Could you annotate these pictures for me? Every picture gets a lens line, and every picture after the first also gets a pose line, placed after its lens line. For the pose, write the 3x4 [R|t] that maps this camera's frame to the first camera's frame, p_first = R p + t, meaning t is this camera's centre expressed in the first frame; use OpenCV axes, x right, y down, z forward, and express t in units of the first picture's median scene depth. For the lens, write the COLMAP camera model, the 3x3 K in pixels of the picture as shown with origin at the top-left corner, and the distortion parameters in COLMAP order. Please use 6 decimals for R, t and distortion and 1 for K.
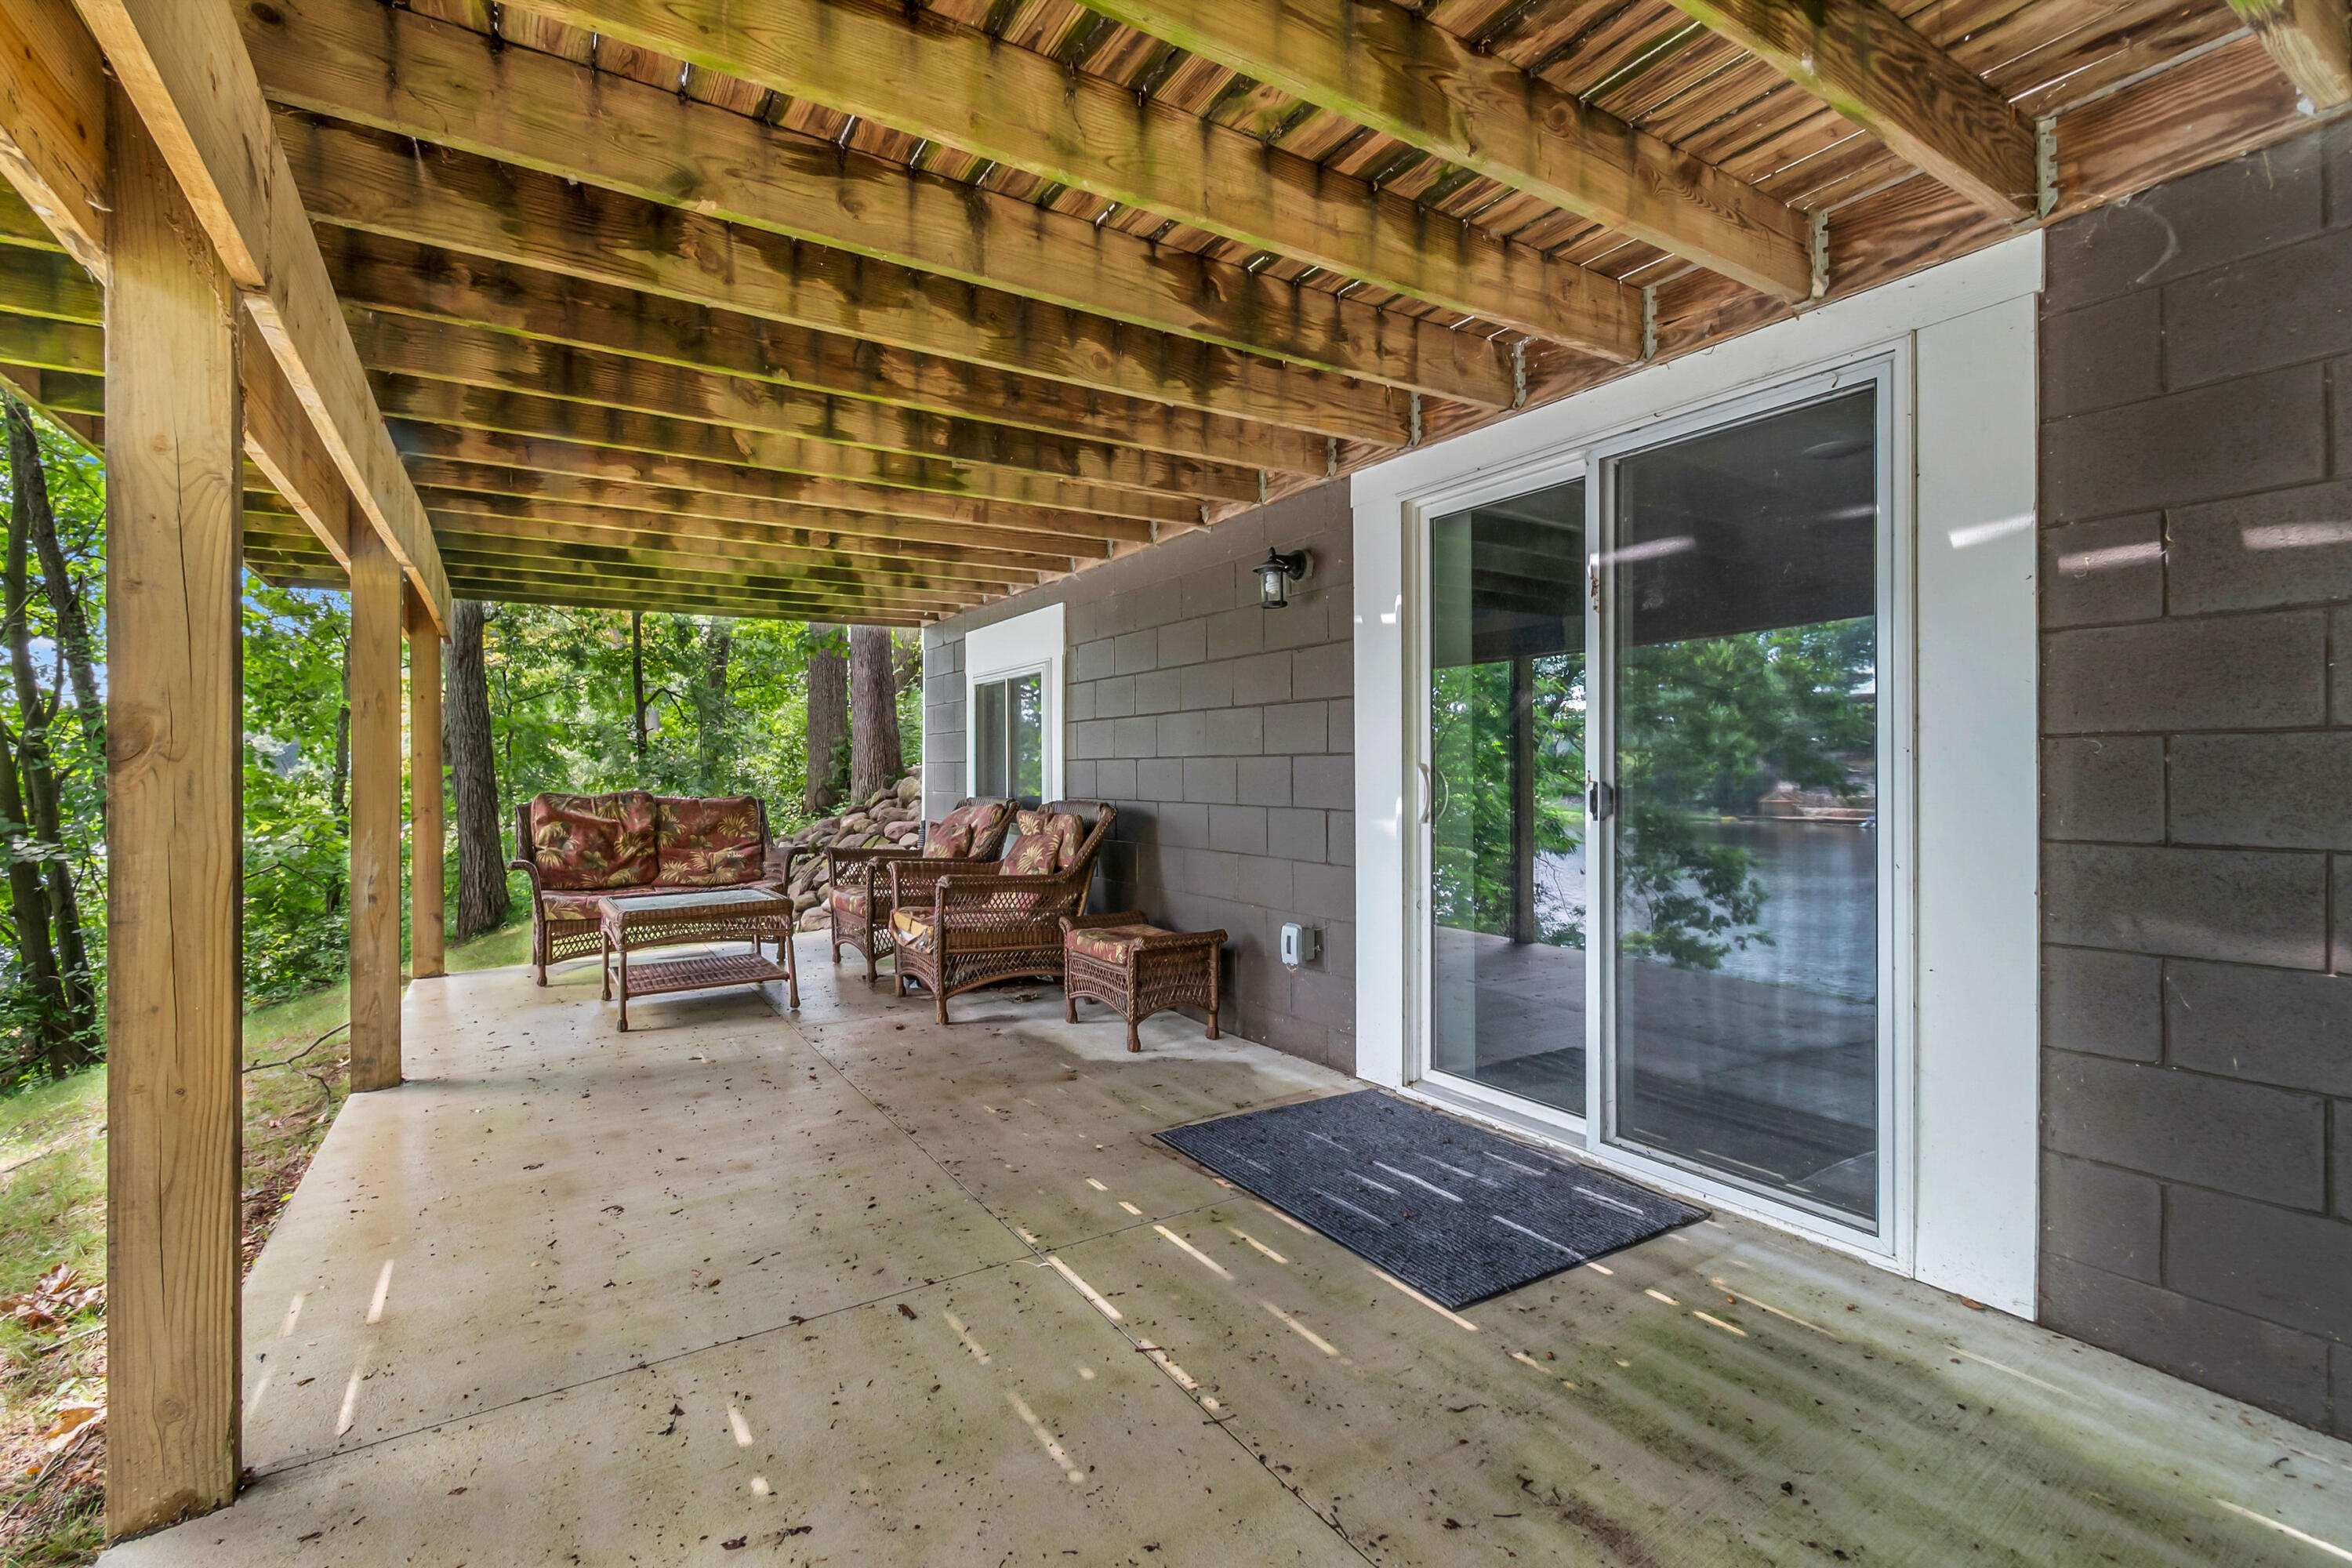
lens RADIAL K [[1044.7, 0, 1148.6], [0, 1044.7, 779.2], [0, 0, 1]] dist [0.002879, 0.000268]
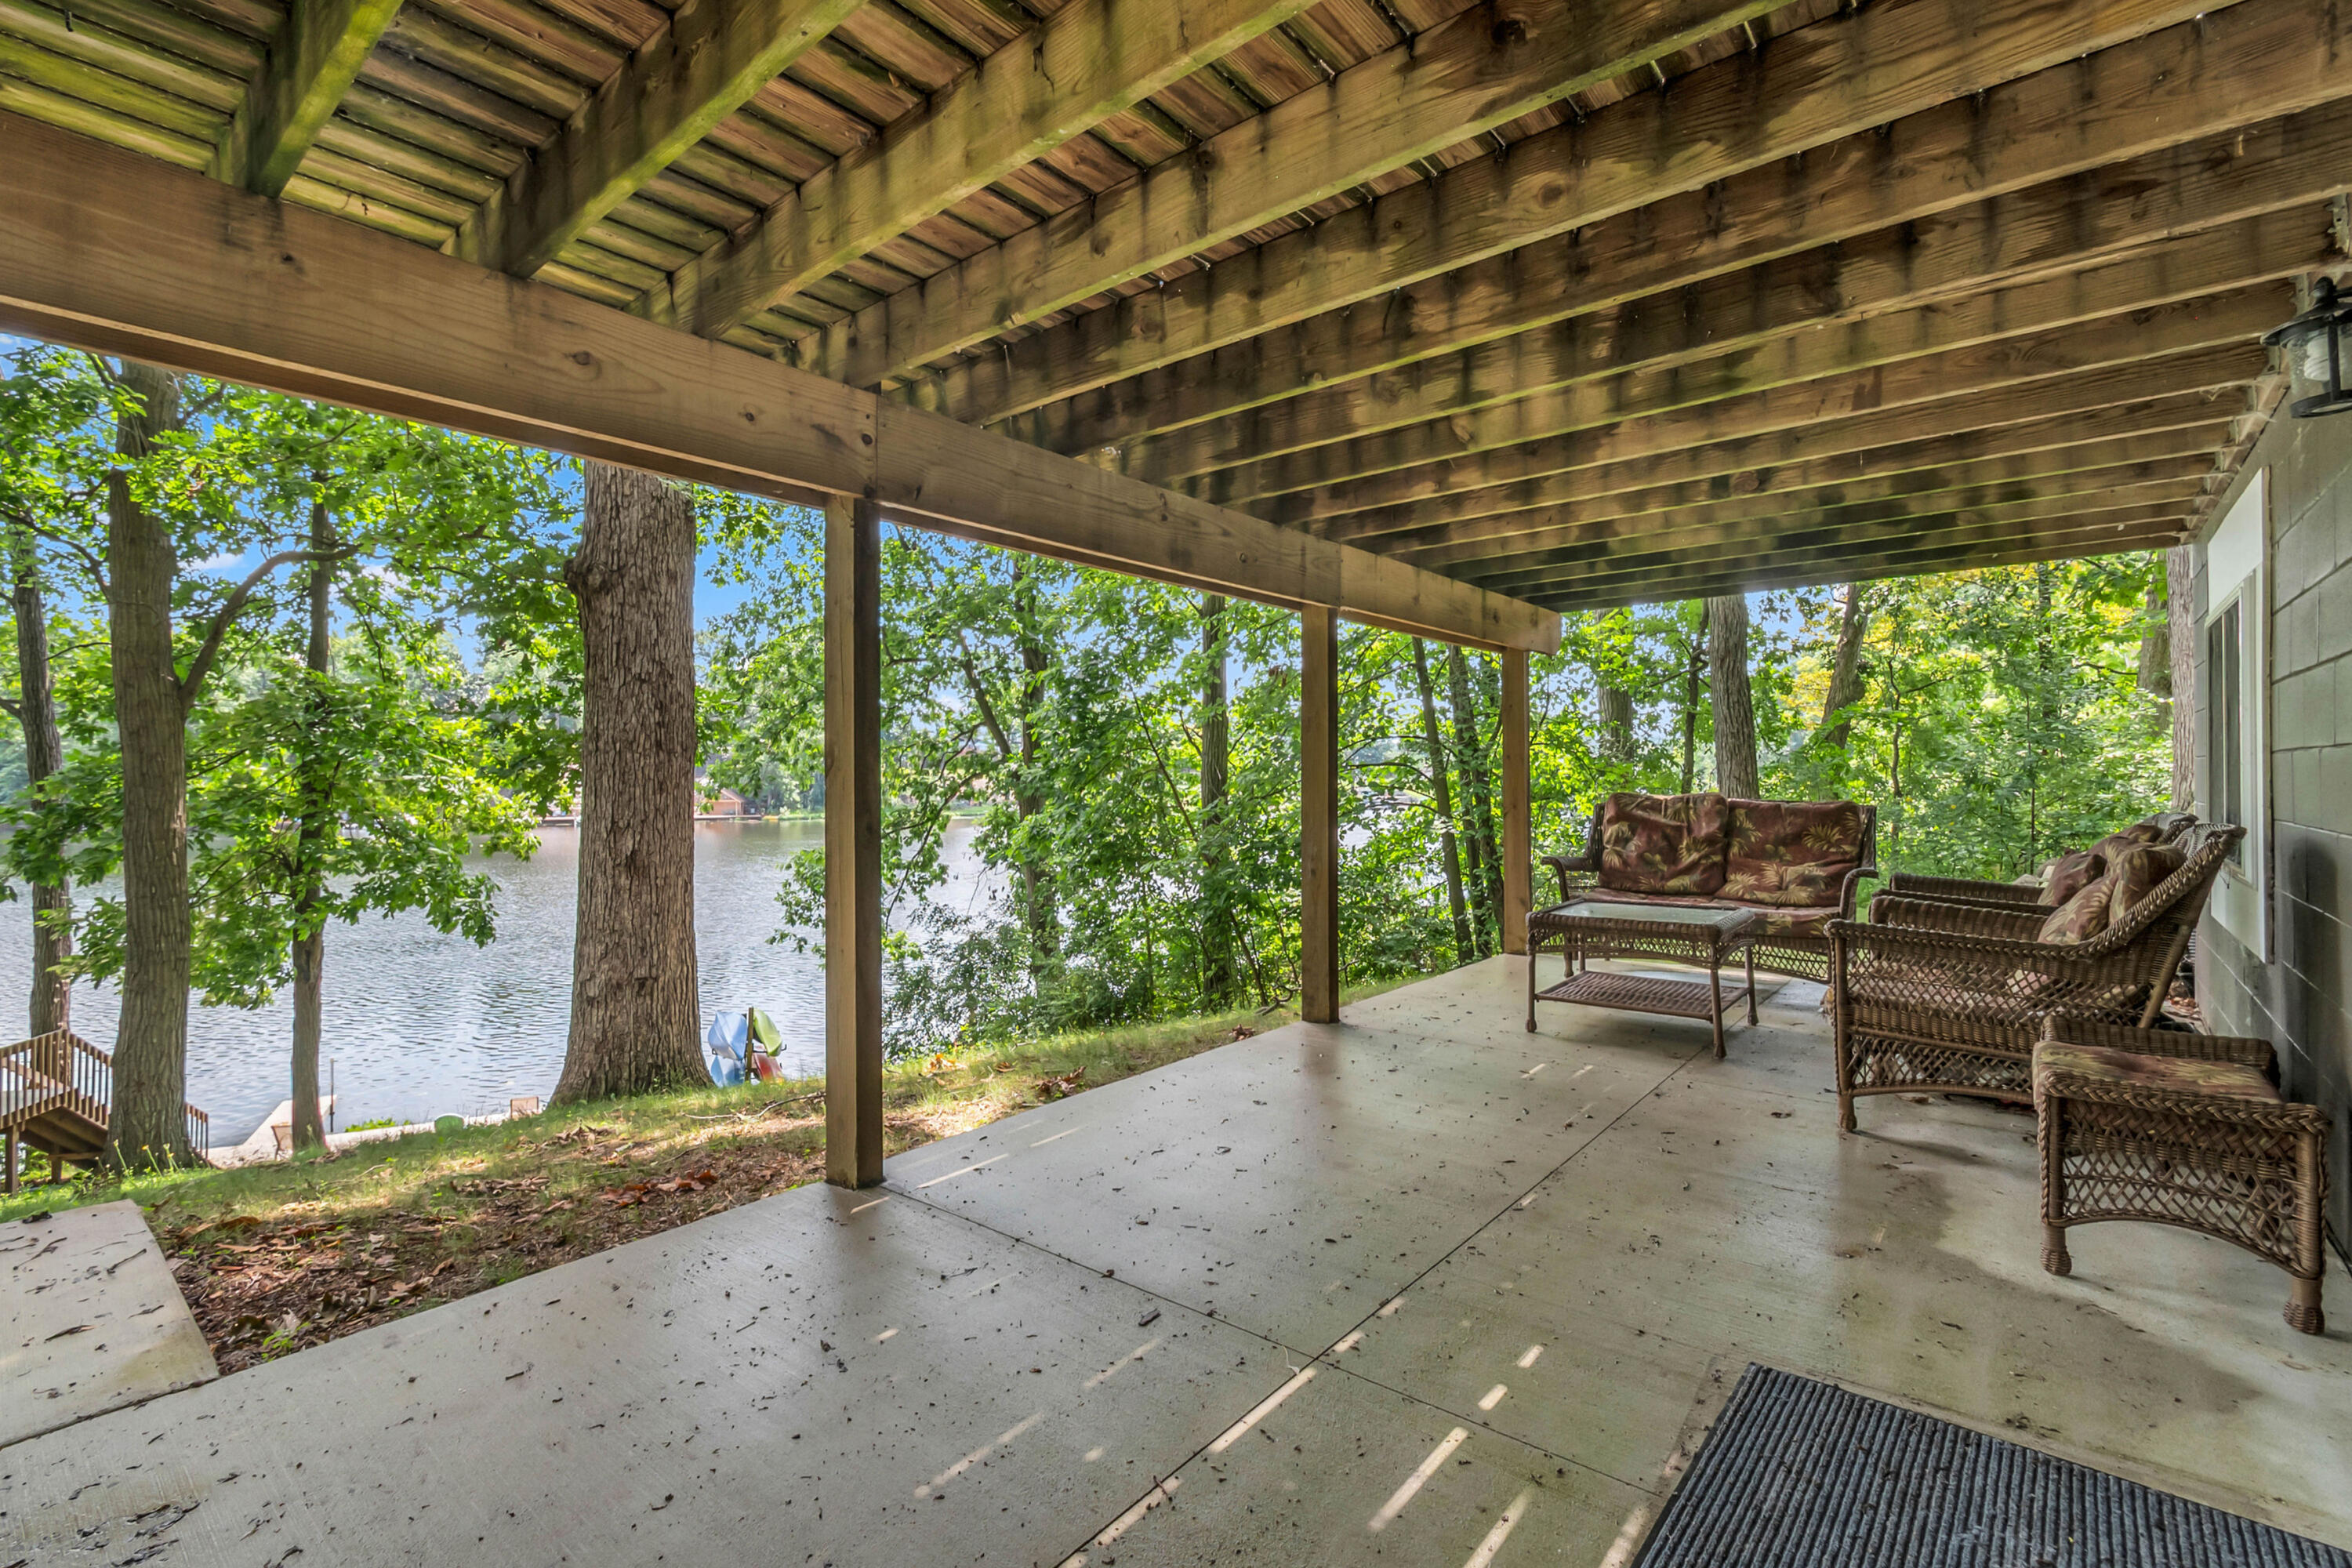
lens RADIAL K [[1061.2, 0, 1133.1], [0, 1061.2, 775.3], [0, 0, 1]] dist [0.002800, -0.005755]
pose [[0.295547, 0.003233, -0.955323, 0.385162], [-0.004291, 0.999989, 0.002057, -0.005659], [0.955319, 0.003491, 0.295557, 0.361089]]
